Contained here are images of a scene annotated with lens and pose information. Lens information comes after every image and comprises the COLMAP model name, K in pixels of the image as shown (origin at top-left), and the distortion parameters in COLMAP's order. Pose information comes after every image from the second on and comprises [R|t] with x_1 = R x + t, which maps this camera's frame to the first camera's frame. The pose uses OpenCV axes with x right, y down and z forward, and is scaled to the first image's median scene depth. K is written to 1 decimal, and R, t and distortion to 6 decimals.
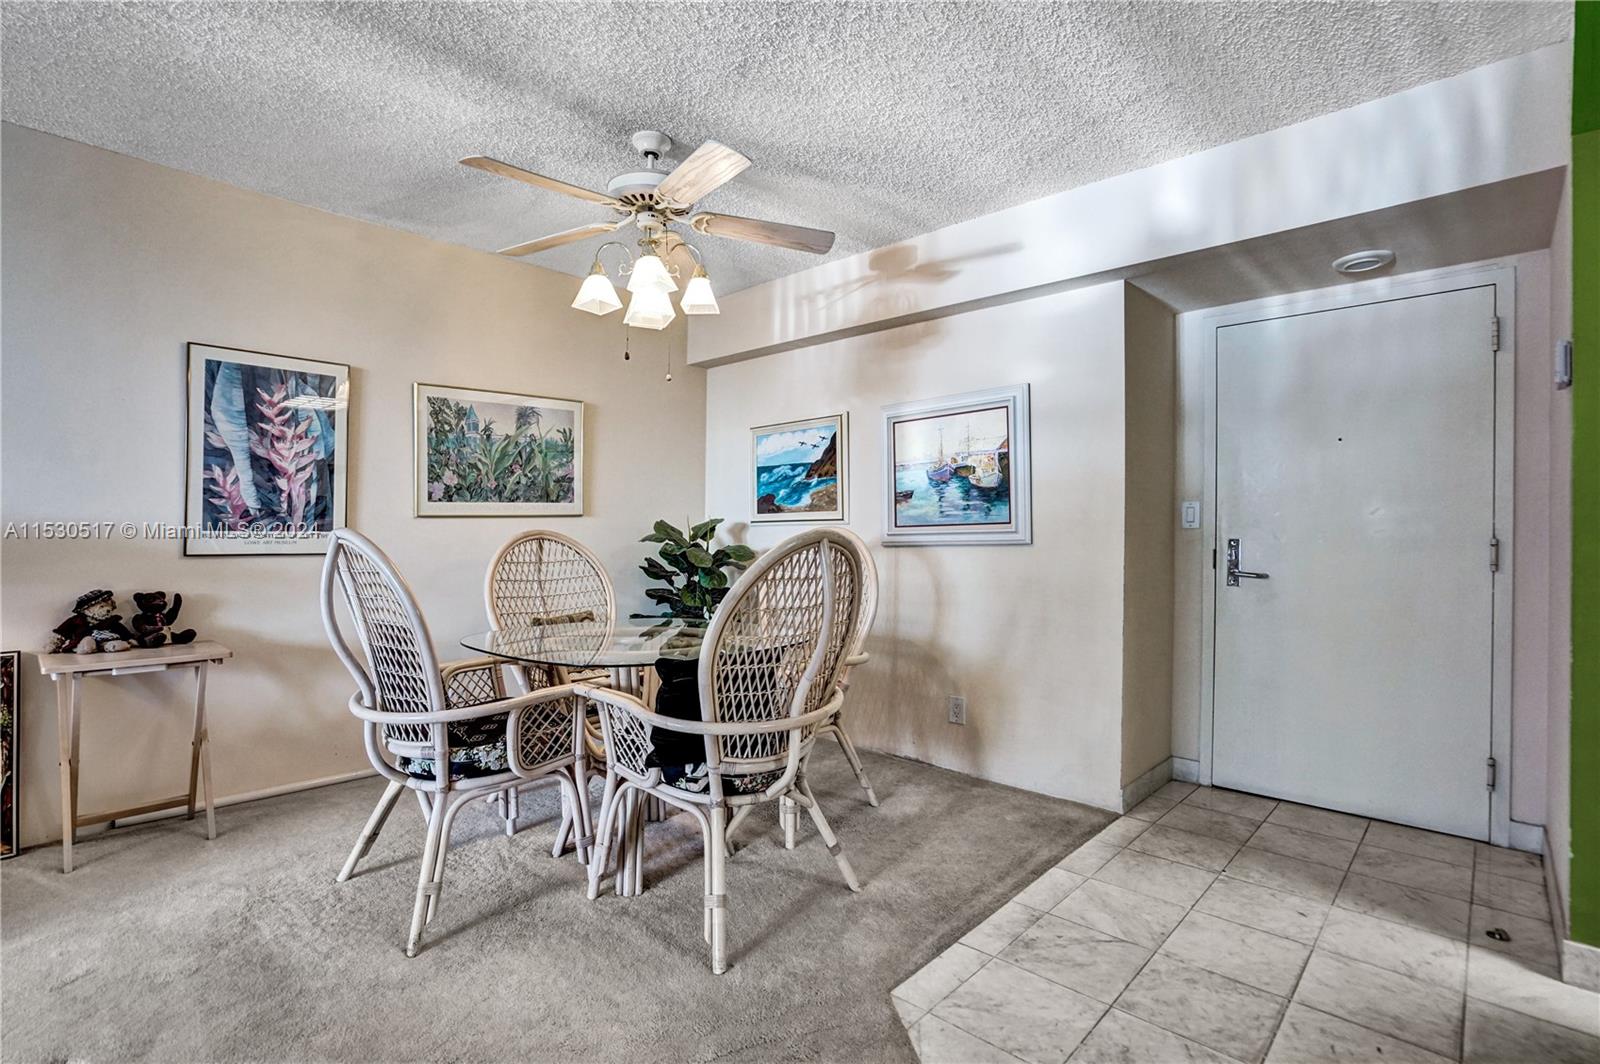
lens RADIAL K [[751.3, 0, 800.0], [0, 751.3, 532.0], [0, 0, 1]] dist [-0.072287, 0.043190]
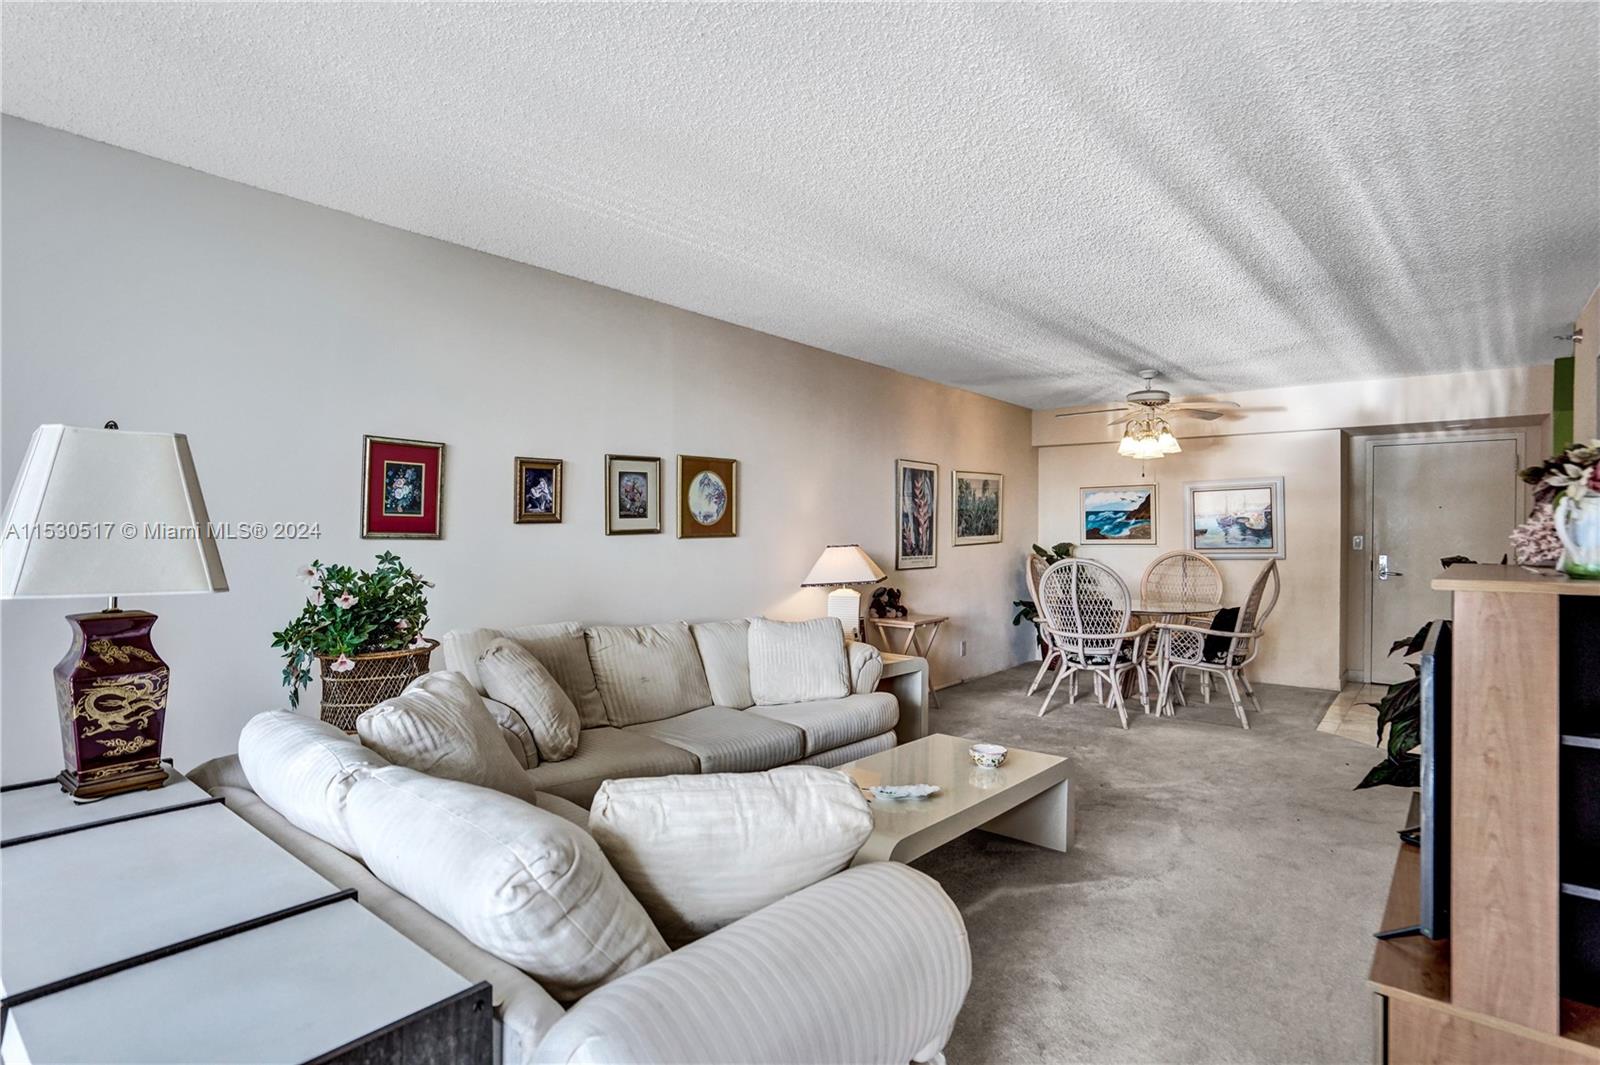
lens RADIAL K [[818.2, 0, 827.6], [0, 818.2, 535.9], [0, 0, 1]] dist [-0.022832, 0.000009]
pose [[0.995127, -0.005098, 0.098470, -1.019069], [0.004612, 0.999976, 0.005169, -0.057037], [-0.098494, -0.004690, 0.995127, -0.932985]]
